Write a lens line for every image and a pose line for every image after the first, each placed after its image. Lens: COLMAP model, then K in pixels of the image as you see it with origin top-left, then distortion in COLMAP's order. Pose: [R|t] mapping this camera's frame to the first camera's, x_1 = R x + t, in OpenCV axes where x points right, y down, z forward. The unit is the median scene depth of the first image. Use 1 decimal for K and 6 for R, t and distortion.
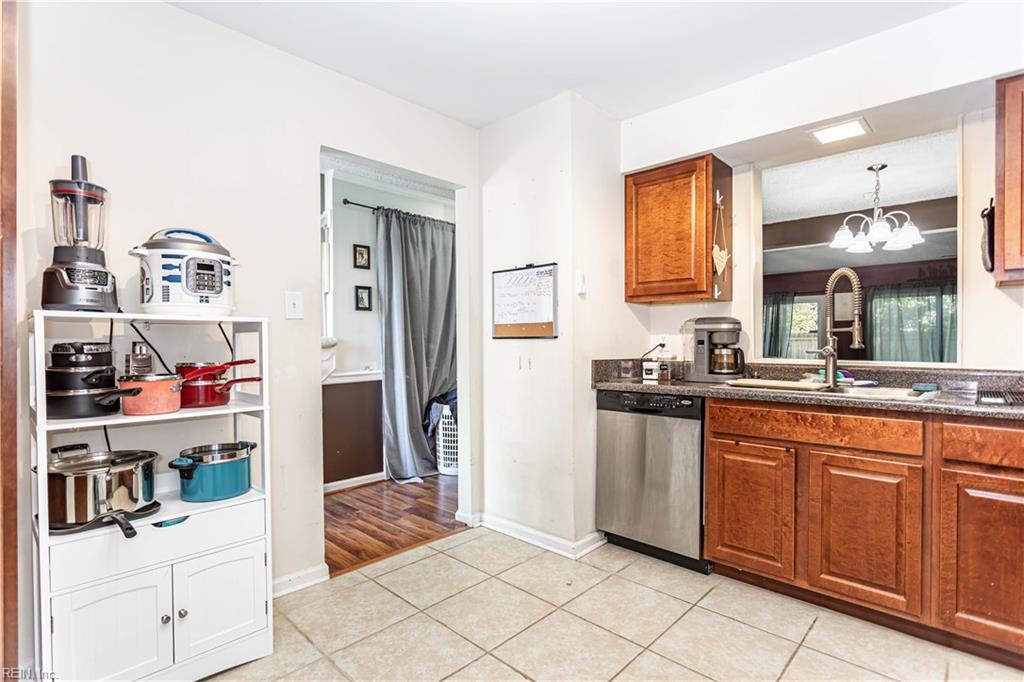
lens RADIAL K [[496.4, 0, 512.0], [0, 496.4, 341.0], [0, 0, 1]] dist [0.002308, 0.000340]
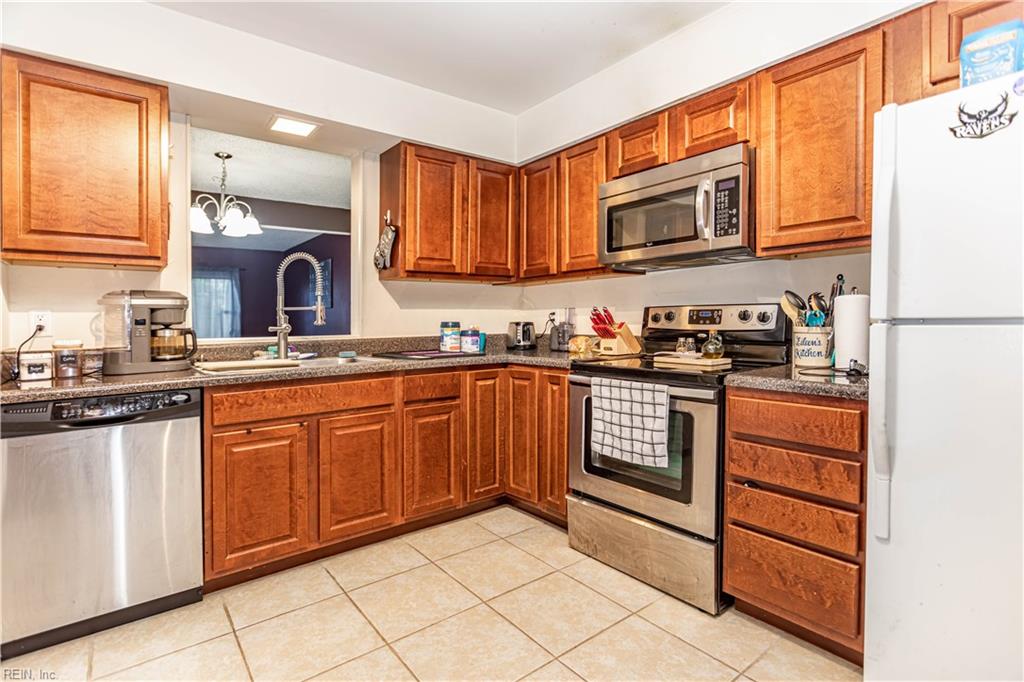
lens RADIAL K [[507.6, 0, 510.9], [0, 507.6, 326.4], [0, 0, 1]] dist [-0.001189, 0.001313]
pose [[0.145666, -0.017423, 0.989180, -0.366061], [0.010781, 0.999814, 0.016023, 0.003449], [-0.989275, 0.008331, 0.145826, 0.362038]]
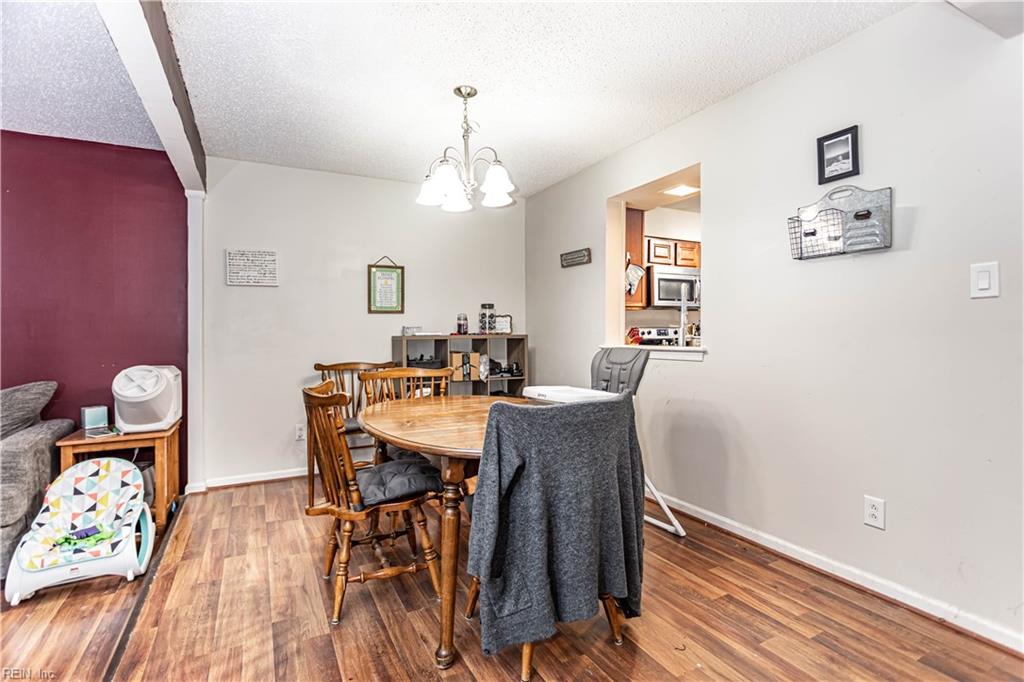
lens RADIAL K [[493.0, 0, 516.1], [0, 493.0, 337.8], [0, 0, 1]] dist [-0.002808, 0.000180]
pose [[-0.948093, 0.002437, 0.317984, 0.659714], [0.005369, 0.999951, 0.008343, 0.004527], [-0.317948, 0.009617, -0.948060, 2.487816]]
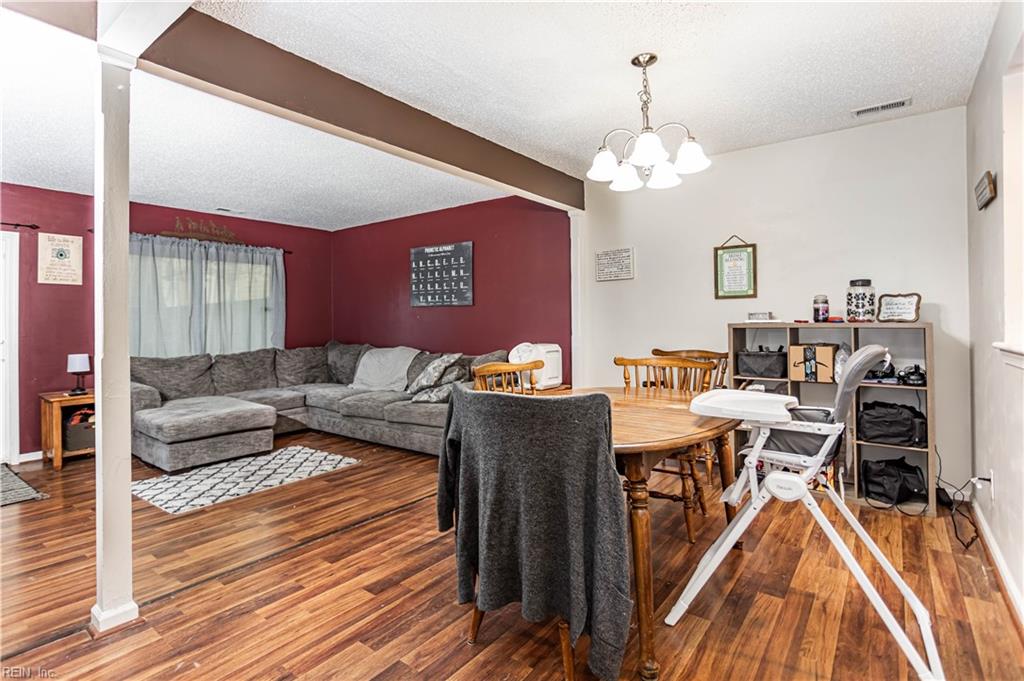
lens RADIAL K [[507.6, 0, 510.9], [0, 507.6, 325.9], [0, 0, 1]] dist [-0.001189, 0.001313]
pose [[-0.116303, -0.007910, 0.993182, 0.122688], [0.002059, 0.999964, 0.008205, 0.003744], [-0.993212, 0.002999, -0.116283, 1.890697]]
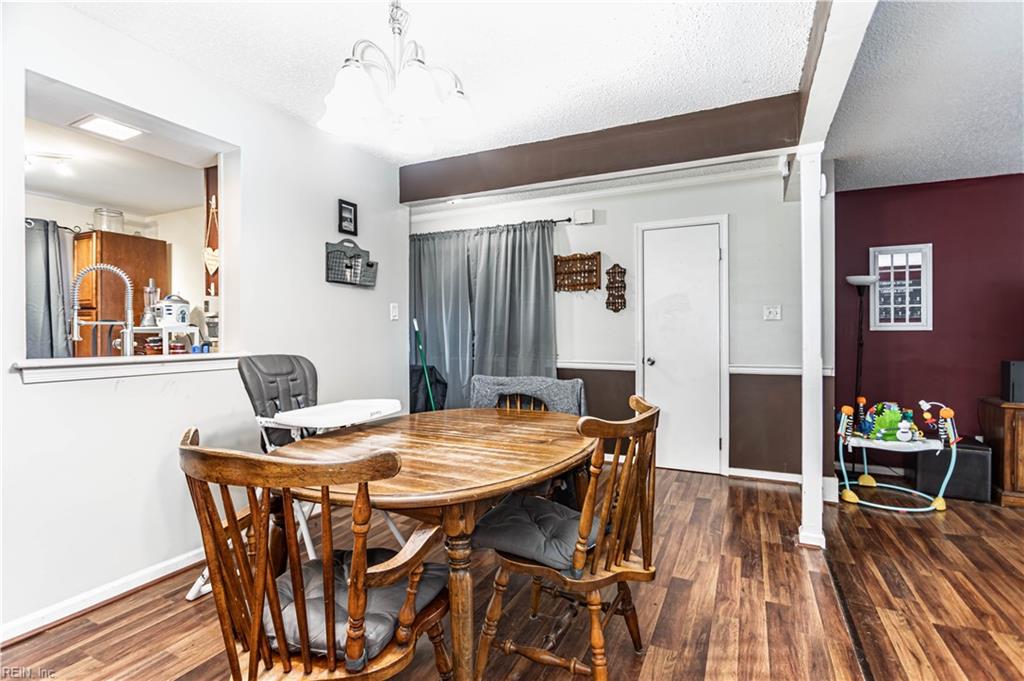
lens RADIAL K [[496.1, 0, 506.7], [0, 496.1, 334.0], [0, 0, 1]] dist [-0.001718, 0.001406]
pose [[0.304629, -0.004158, -0.952462, 1.828624], [0.001290, 0.999991, -0.003953, 0.005032], [0.952470, -0.000025, 0.304631, 1.422410]]
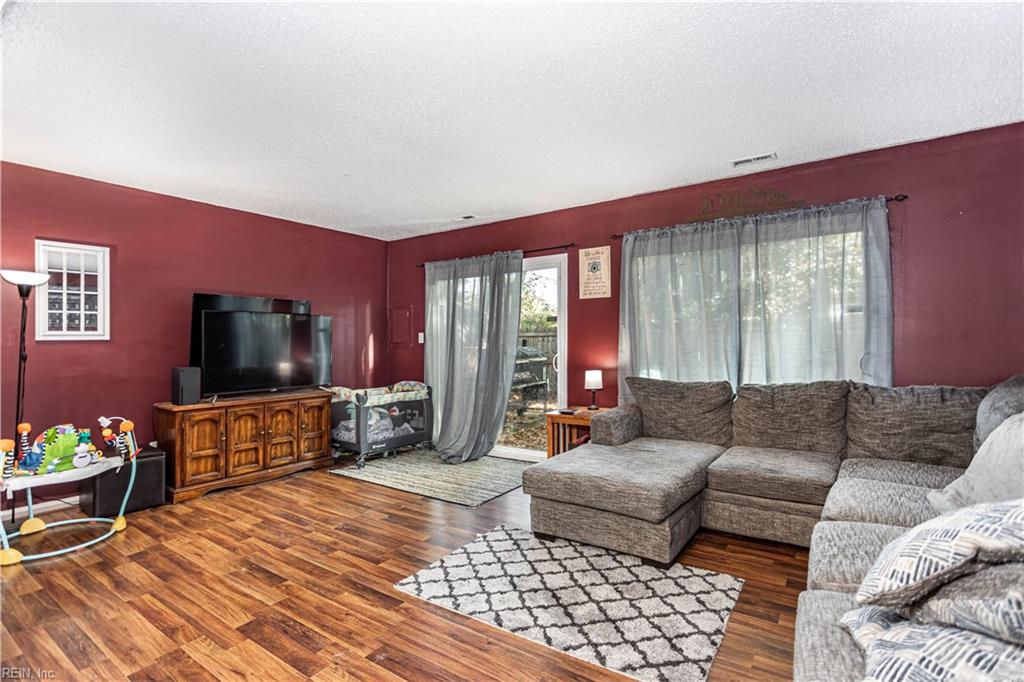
lens RADIAL K [[496.1, 0, 506.7], [0, 496.1, 334.5], [0, 0, 1]] dist [-0.001718, 0.001406]
pose [[0.989826, -0.014108, 0.141580, 1.696347], [0.015352, 0.999853, -0.007697, 0.002699], [-0.141451, 0.009793, 0.989897, 1.564867]]
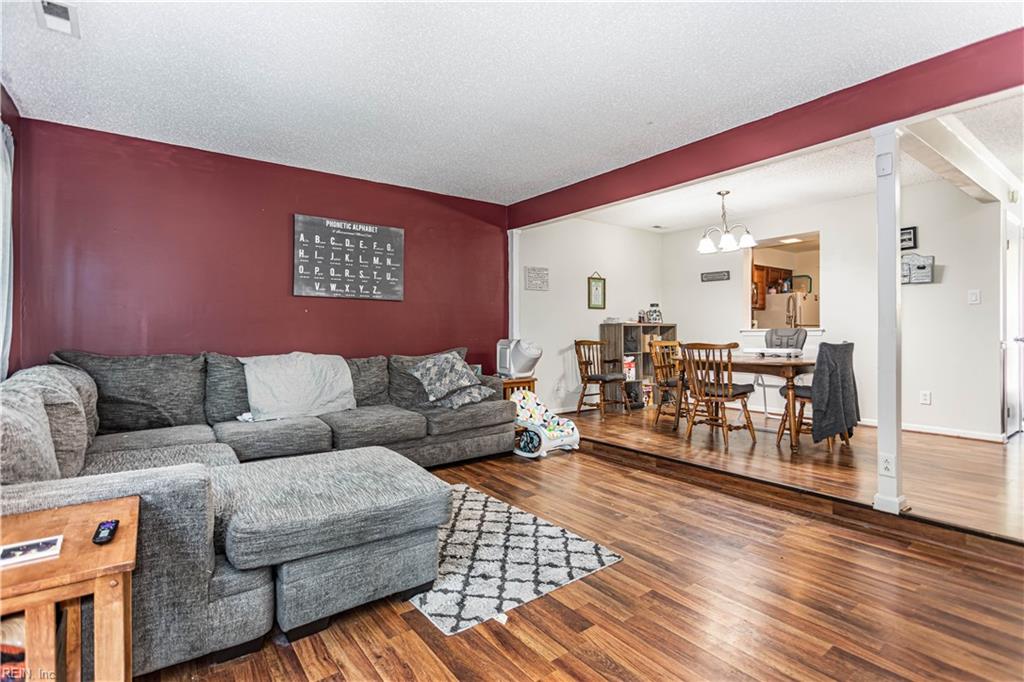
lens RADIAL K [[492.0, 0, 512.8], [0, 492.0, 333.8], [0, 0, 1]] dist [-0.002795, 0.000166]
pose [[-0.987247, 0.002250, 0.159177, 1.662011], [0.002207, 0.999997, -0.000442, 0.064637], [-0.159178, -0.000085, -0.987250, 3.681223]]
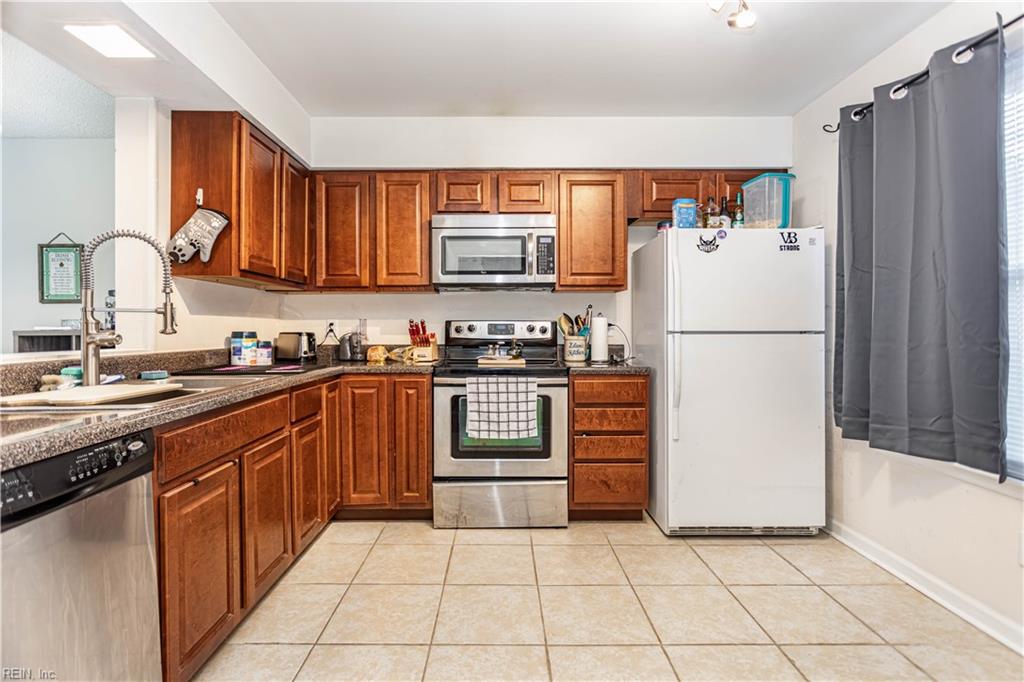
lens RADIAL K [[492.0, 0, 512.8], [0, 492.0, 333.8], [0, 0, 1]] dist [-0.002795, 0.000166]
pose [[-0.706962, -0.007484, 0.707212, -0.269991], [-0.001750, 0.999959, 0.008833, 0.005414], [-0.707250, 0.005007, -0.706946, 1.080413]]
